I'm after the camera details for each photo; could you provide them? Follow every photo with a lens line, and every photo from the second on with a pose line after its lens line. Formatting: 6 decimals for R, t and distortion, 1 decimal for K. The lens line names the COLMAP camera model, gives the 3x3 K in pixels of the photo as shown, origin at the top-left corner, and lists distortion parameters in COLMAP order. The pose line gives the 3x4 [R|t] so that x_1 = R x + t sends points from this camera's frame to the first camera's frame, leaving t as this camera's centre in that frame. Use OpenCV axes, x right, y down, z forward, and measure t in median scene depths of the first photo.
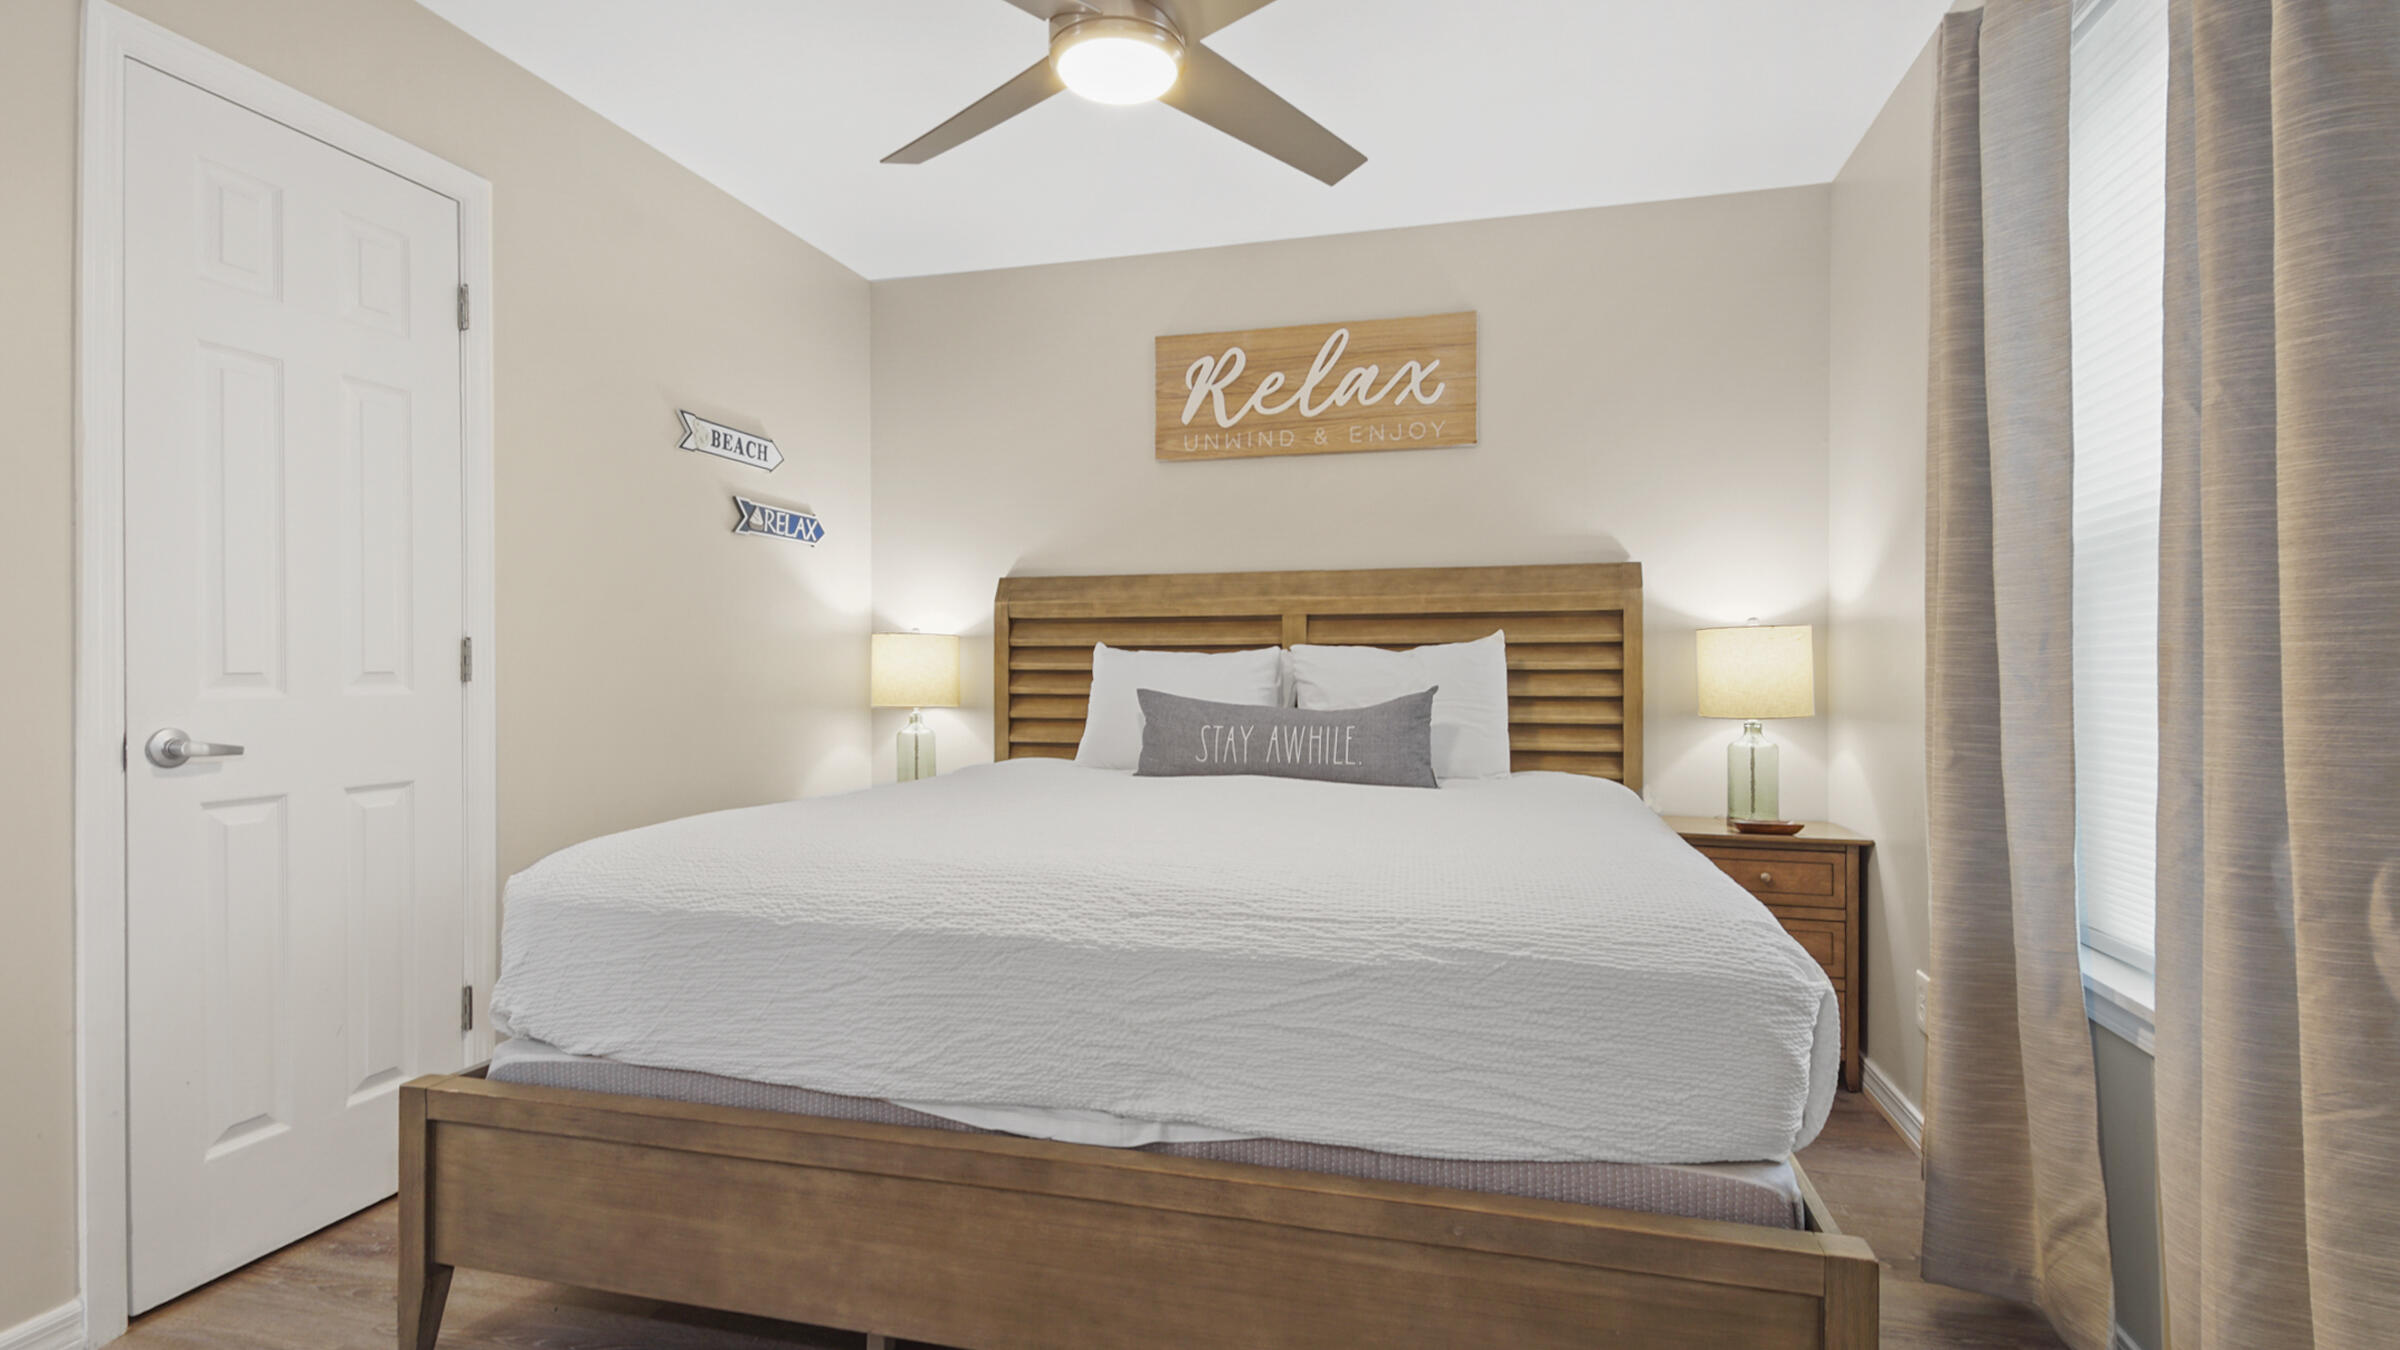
lens RADIAL K [[1111.1, 0, 1186.9], [0, 1111.1, 670.0], [0, 0, 1]] dist [0.015115, -0.000807]
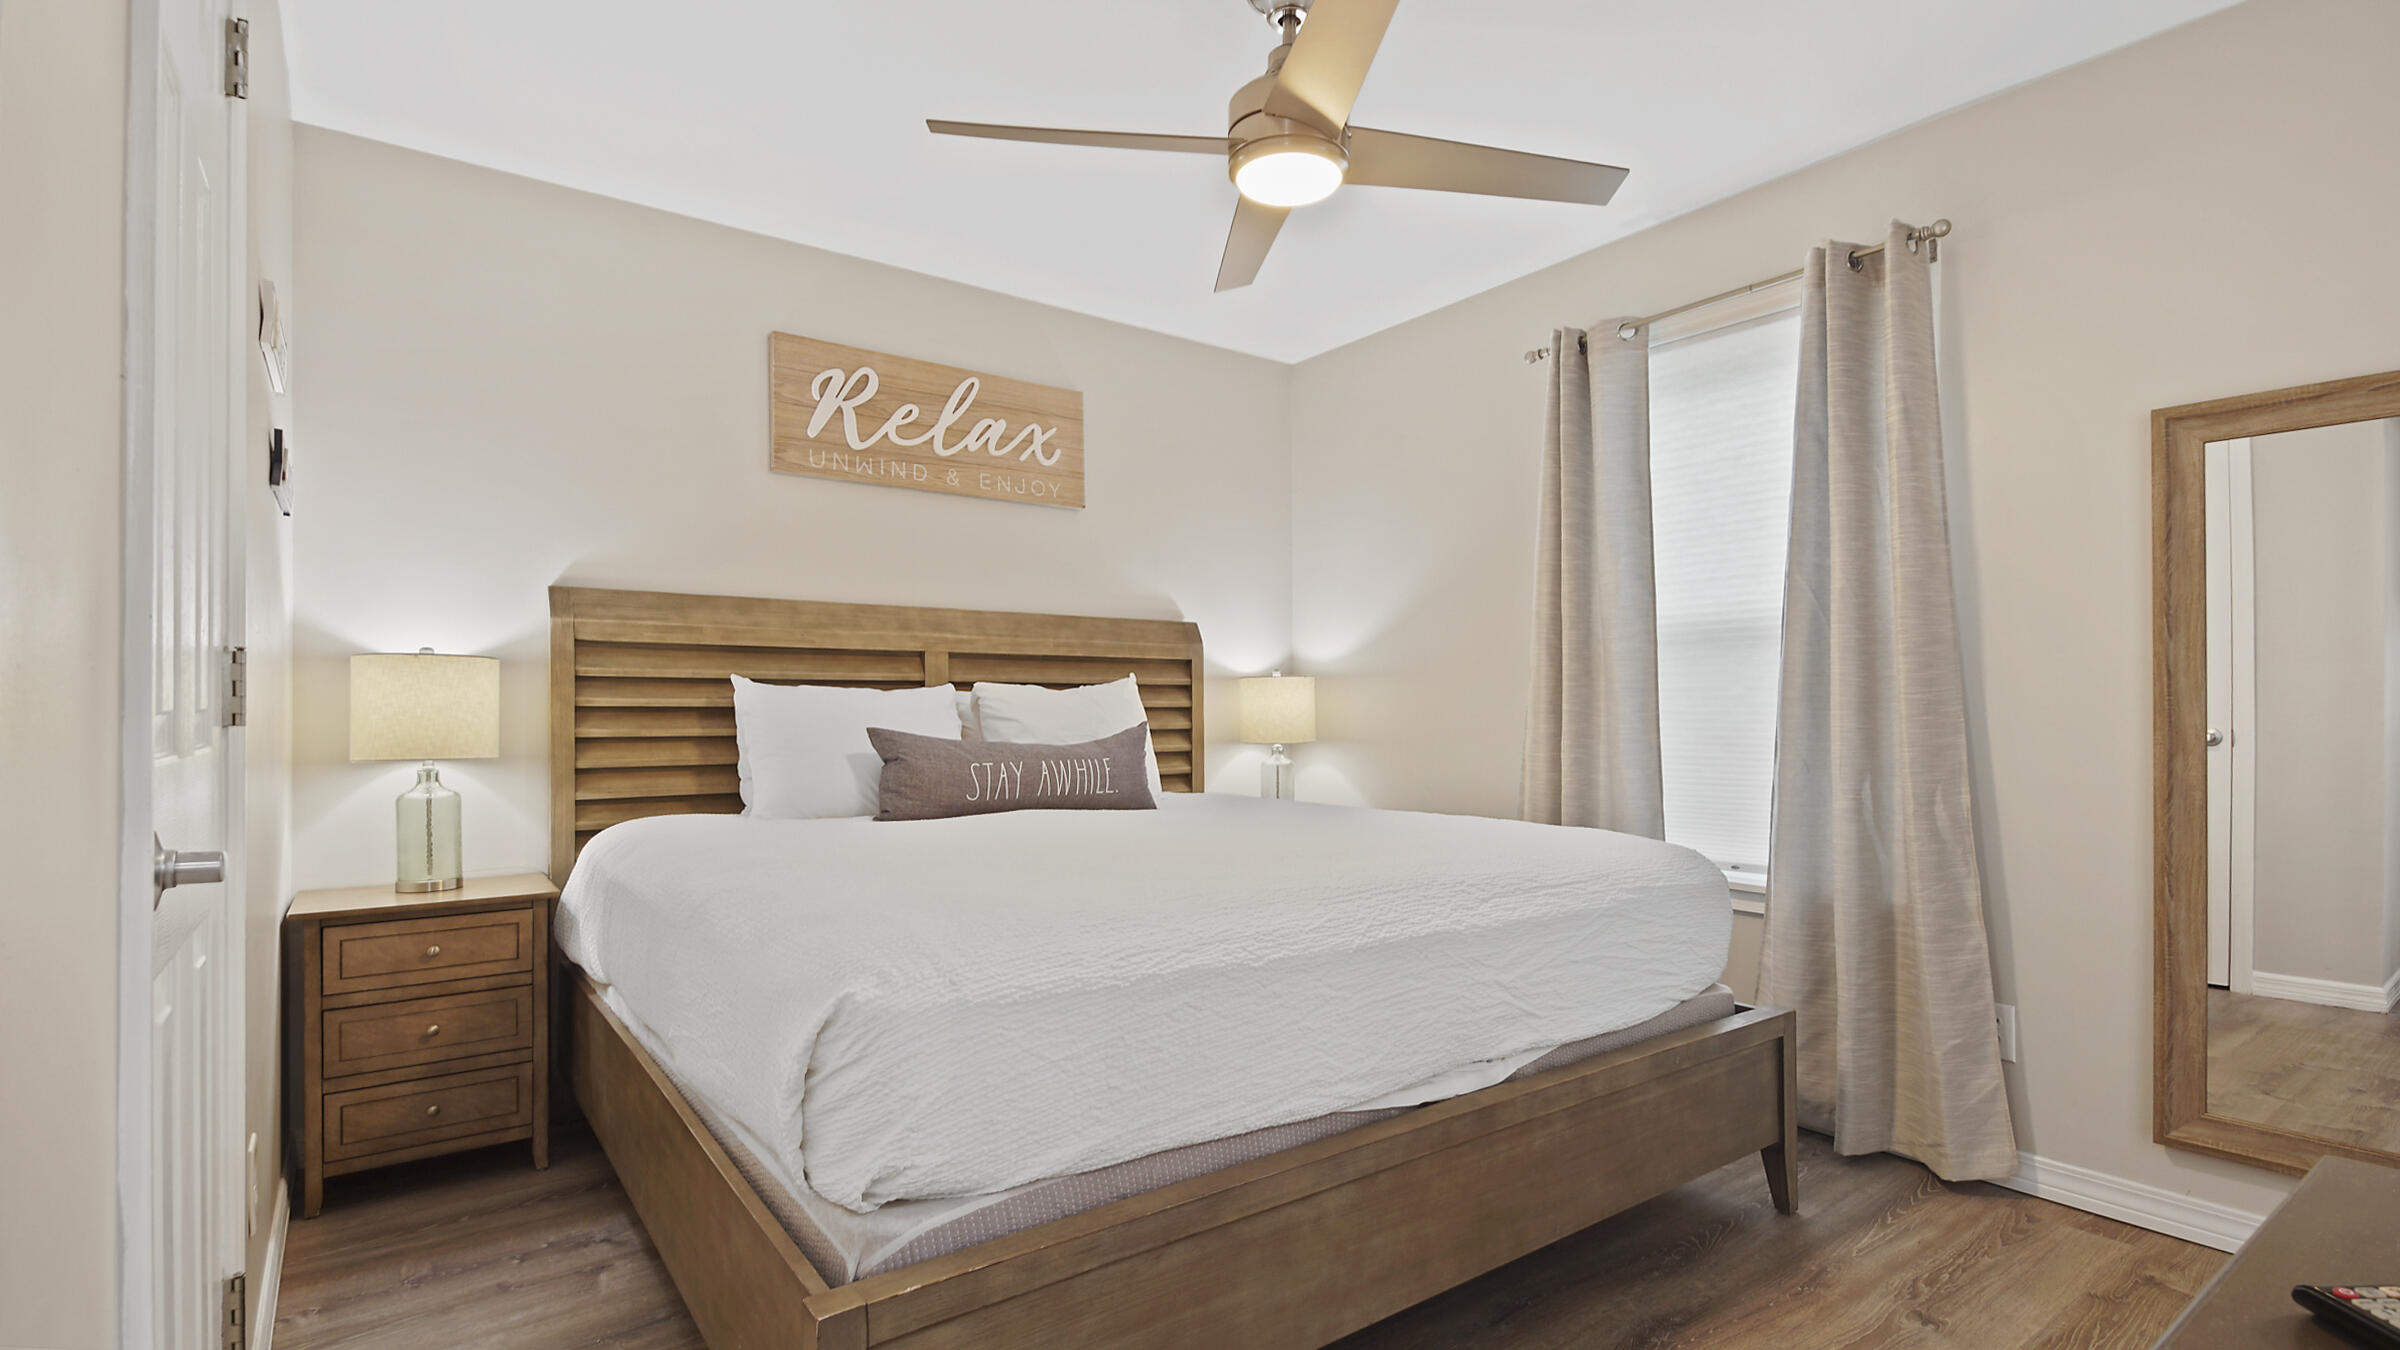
lens RADIAL K [[1111.1, 0, 1175.9], [0, 1111.1, 695.9], [0, 0, 1]] dist [0.015115, -0.000807]
pose [[0.638068, 0.010941, 0.769903, -0.545710], [-0.001464, 0.999914, -0.012997, 0.002443], [-0.769979, 0.007166, 0.638029, 0.202575]]
